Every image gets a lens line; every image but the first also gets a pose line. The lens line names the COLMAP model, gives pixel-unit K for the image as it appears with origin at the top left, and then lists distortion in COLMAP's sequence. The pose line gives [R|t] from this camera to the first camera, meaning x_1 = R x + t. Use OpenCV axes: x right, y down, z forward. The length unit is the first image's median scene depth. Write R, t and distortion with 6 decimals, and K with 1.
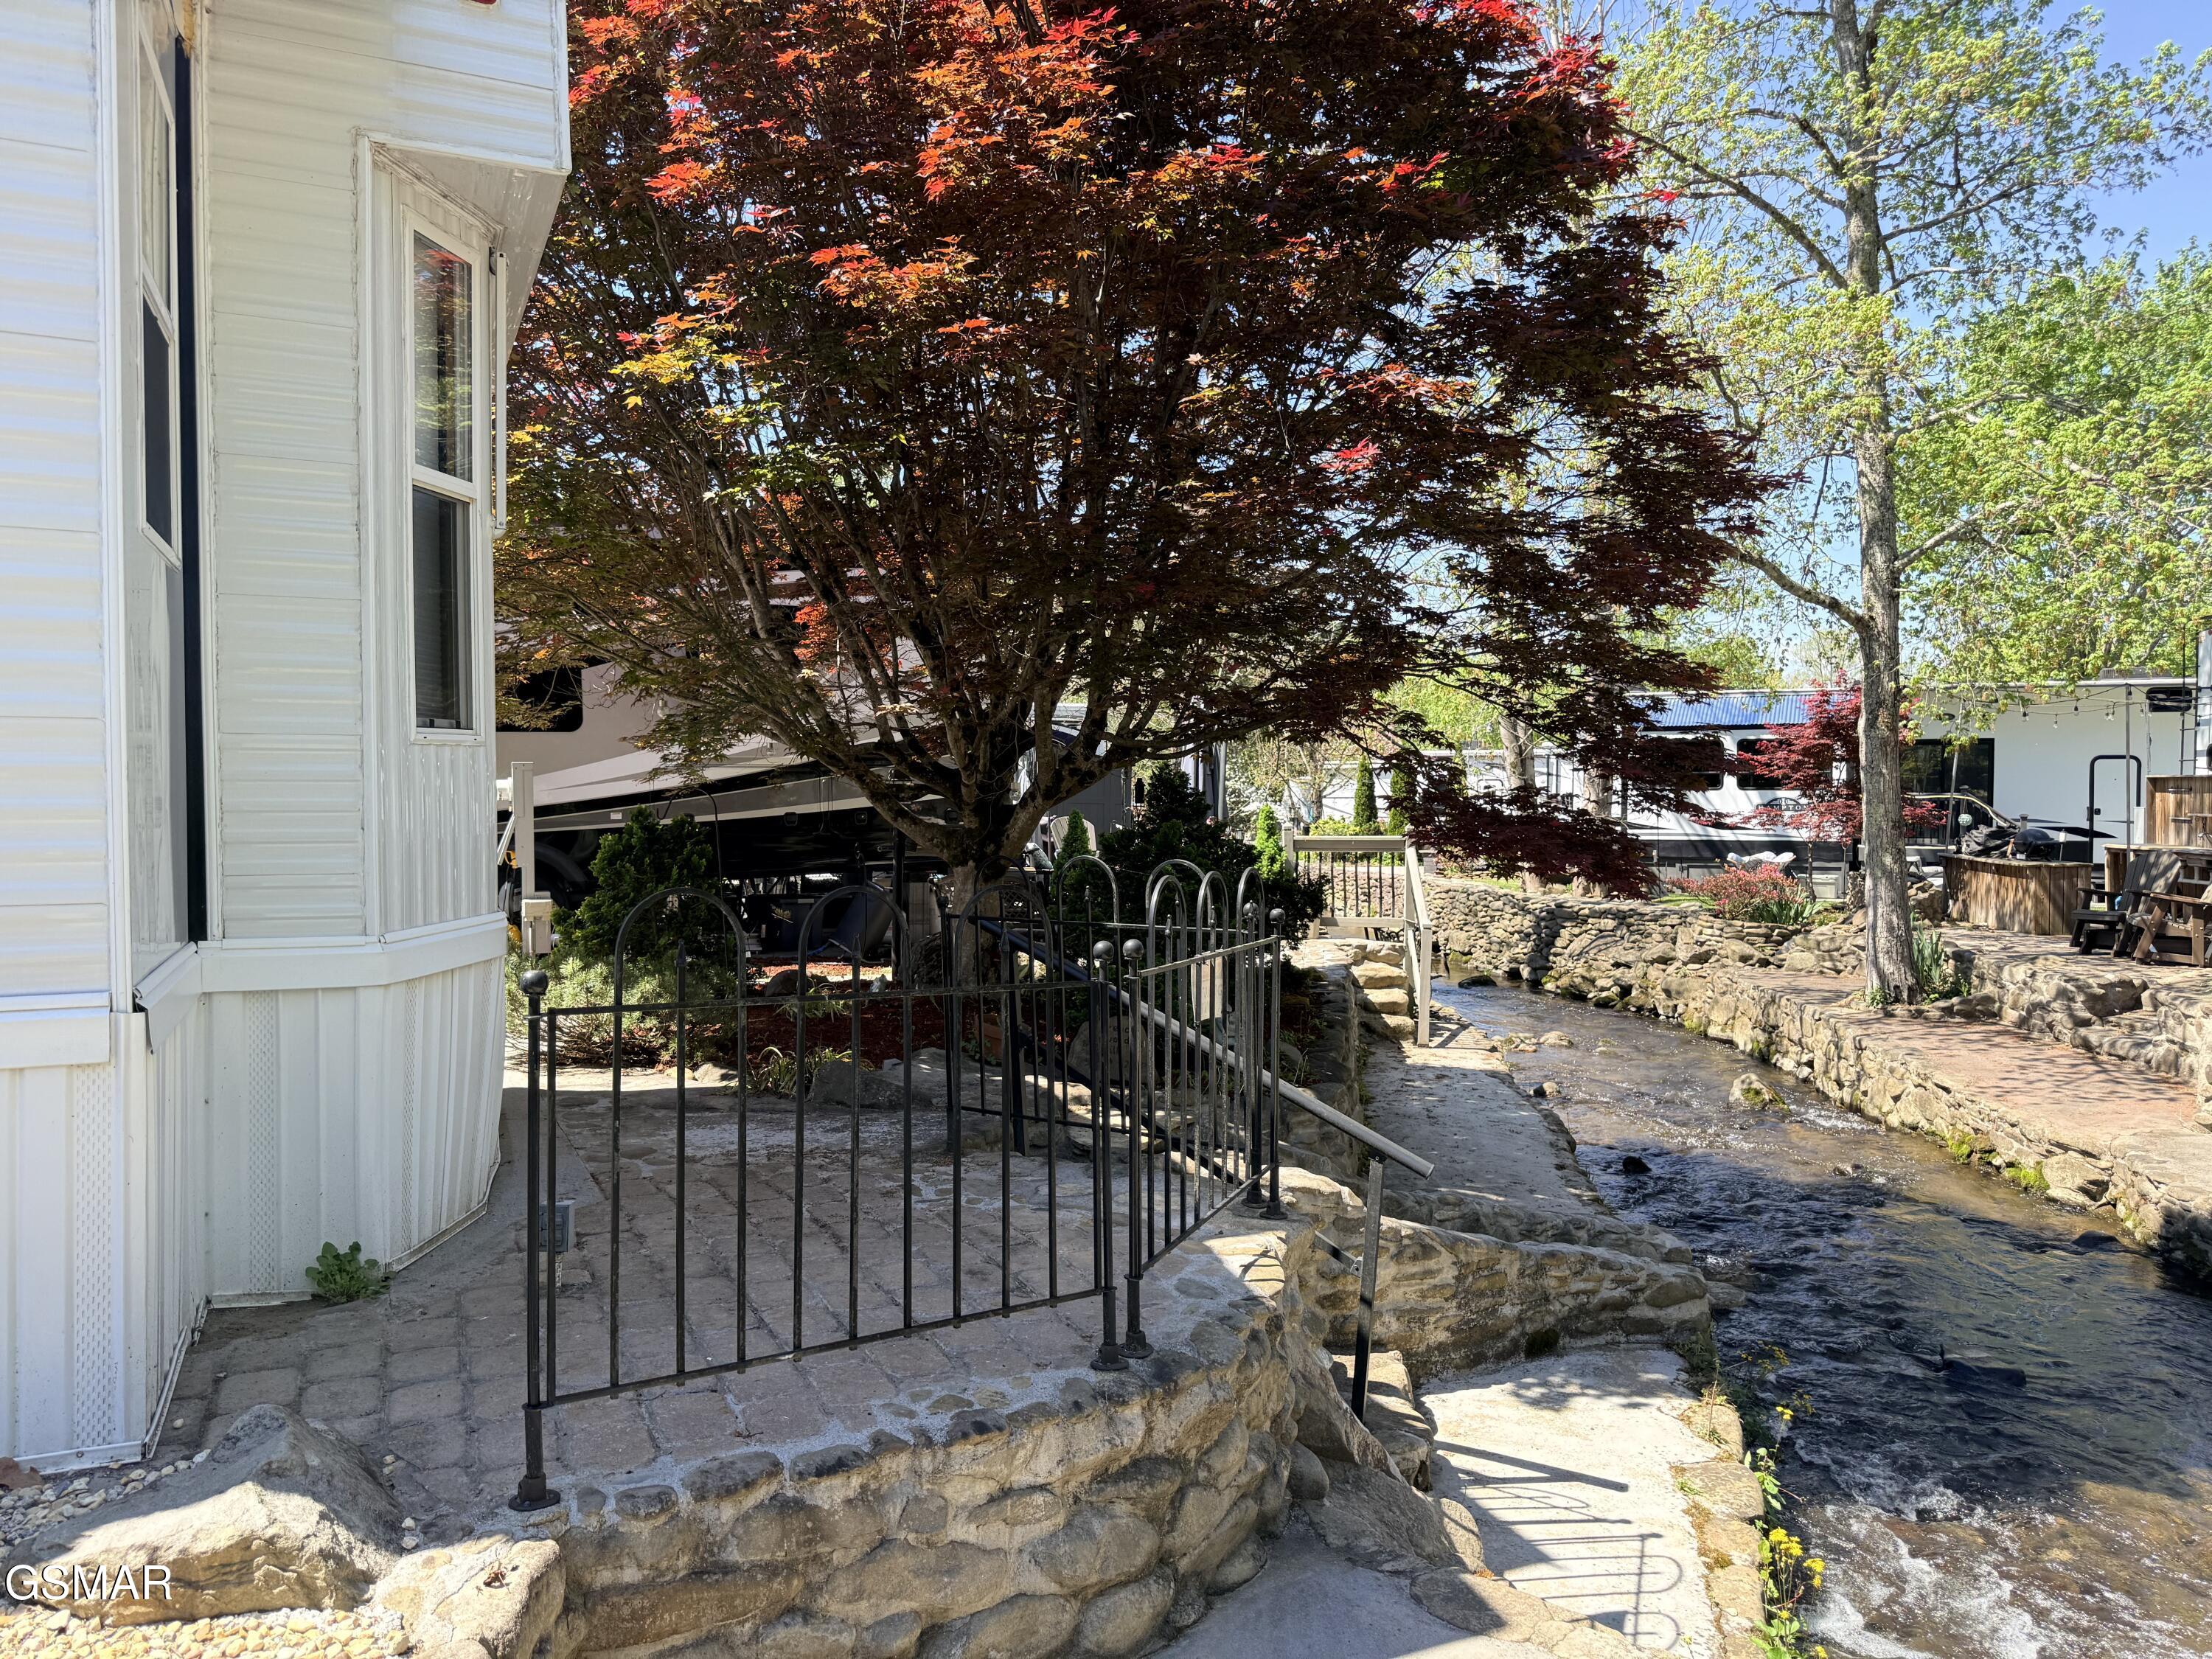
lens RADIAL K [[1580.2, 0, 1111.9], [0, 1580.2, 822.6], [0, 0, 1]] dist [0.065668, -0.087381]
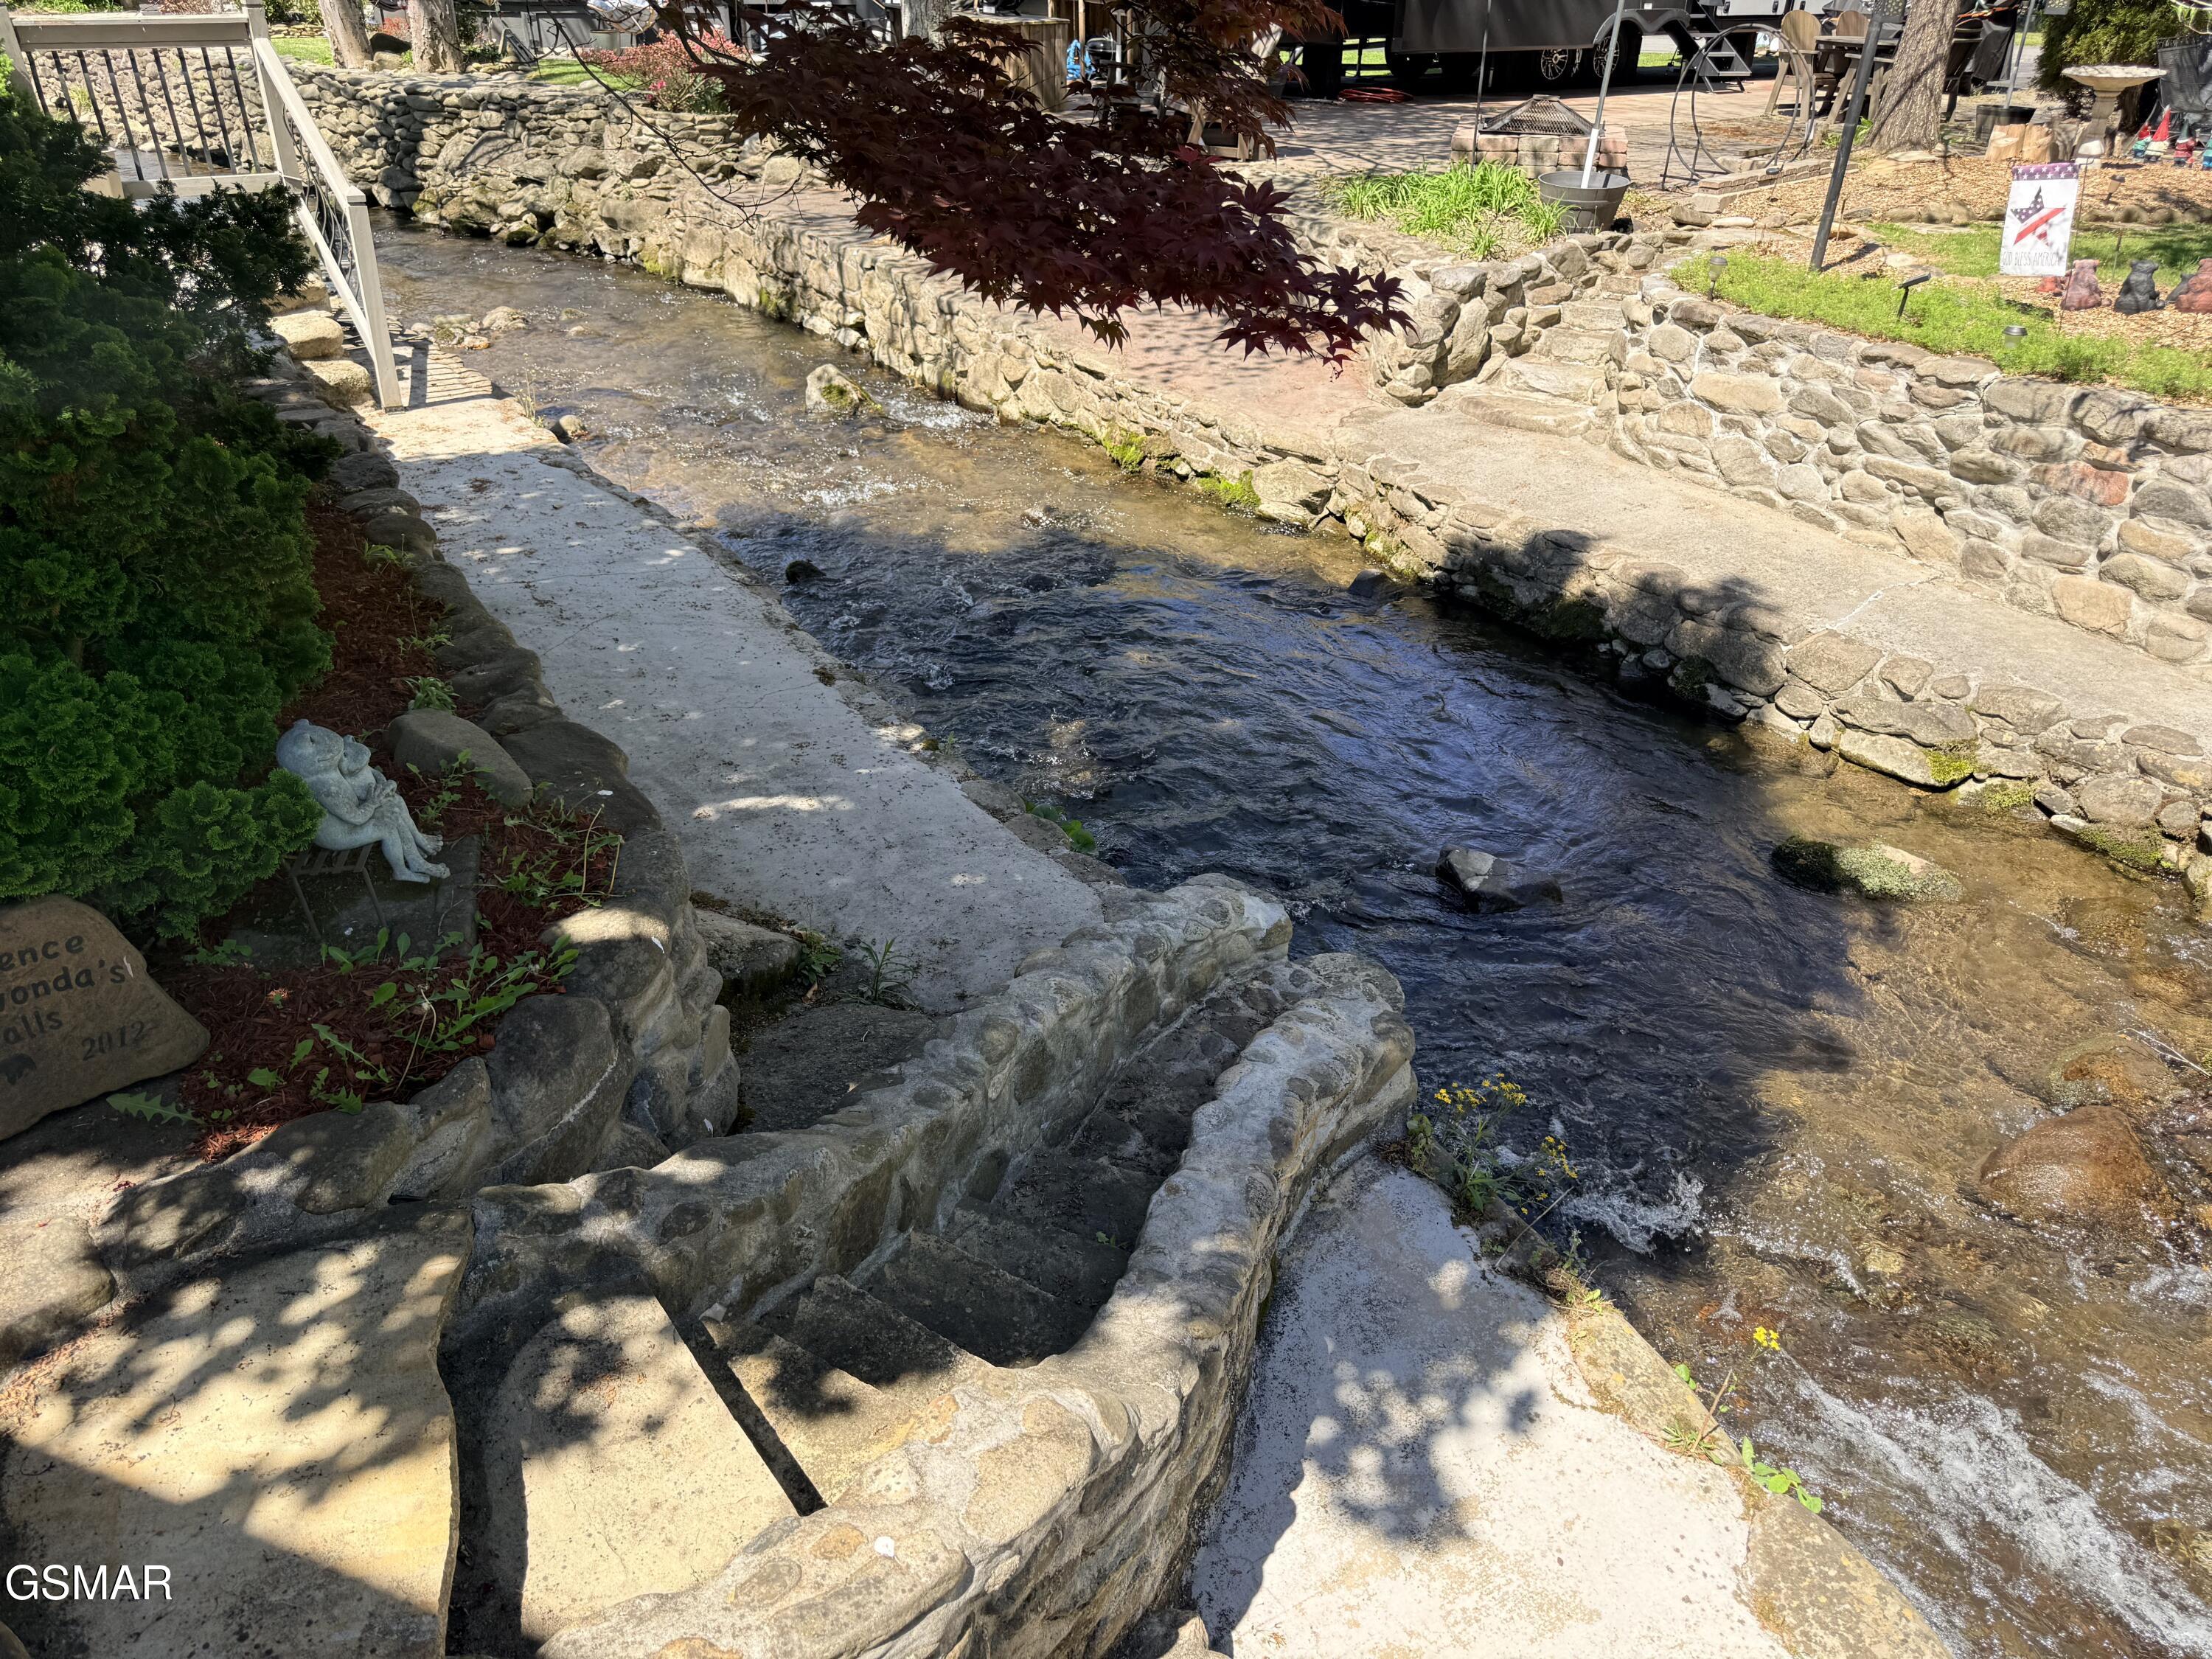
lens RADIAL K [[1580.2, 0, 1108.1], [0, 1580.2, 845.0], [0, 0, 1]] dist [0.065668, -0.087381]
pose [[0.752815, -0.323382, 0.573317, -0.003899], [-0.005485, 0.867884, 0.496736, -0.020295], [-0.658209, -0.377095, 0.651583, 0.339906]]
